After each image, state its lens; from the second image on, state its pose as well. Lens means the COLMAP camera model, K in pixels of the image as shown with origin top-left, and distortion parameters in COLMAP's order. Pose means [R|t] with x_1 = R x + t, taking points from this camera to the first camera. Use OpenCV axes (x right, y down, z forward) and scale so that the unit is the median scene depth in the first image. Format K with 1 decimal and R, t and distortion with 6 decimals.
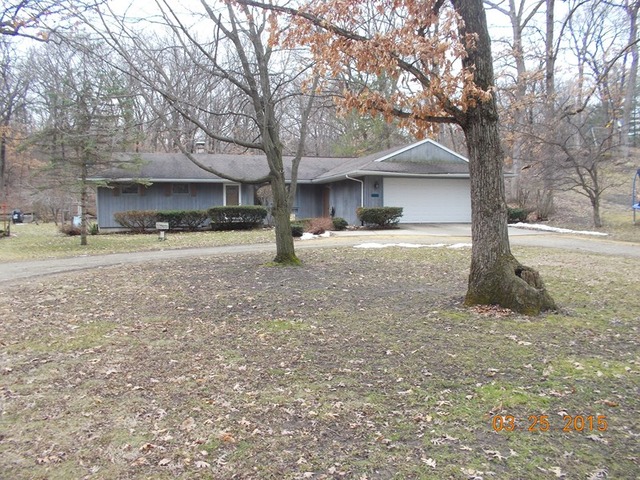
lens RADIAL K [[542.0, 0, 320.0], [0, 542.0, 240.0], [0, 0, 1]] dist [-0.011201, -0.004263]
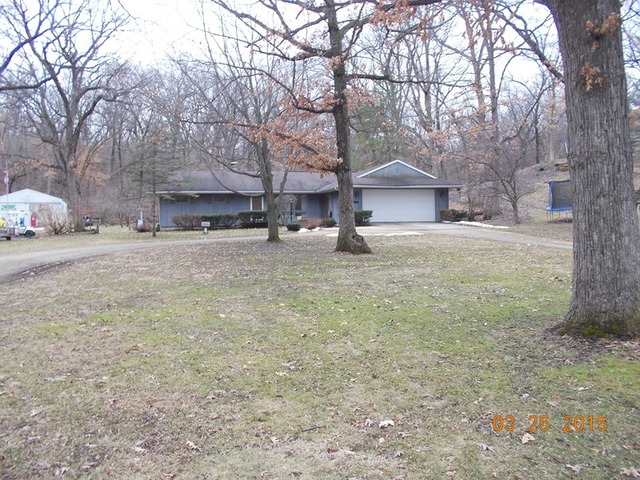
lens RADIAL K [[542.0, 0, 320.0], [0, 542.0, 240.0], [0, 0, 1]] dist [-0.011201, -0.004263]
pose [[0.997024, -0.002802, -0.077036, 0.113062], [0.002090, 0.999954, -0.009321, 0.026879], [0.077059, 0.009133, 0.996985, -0.379479]]
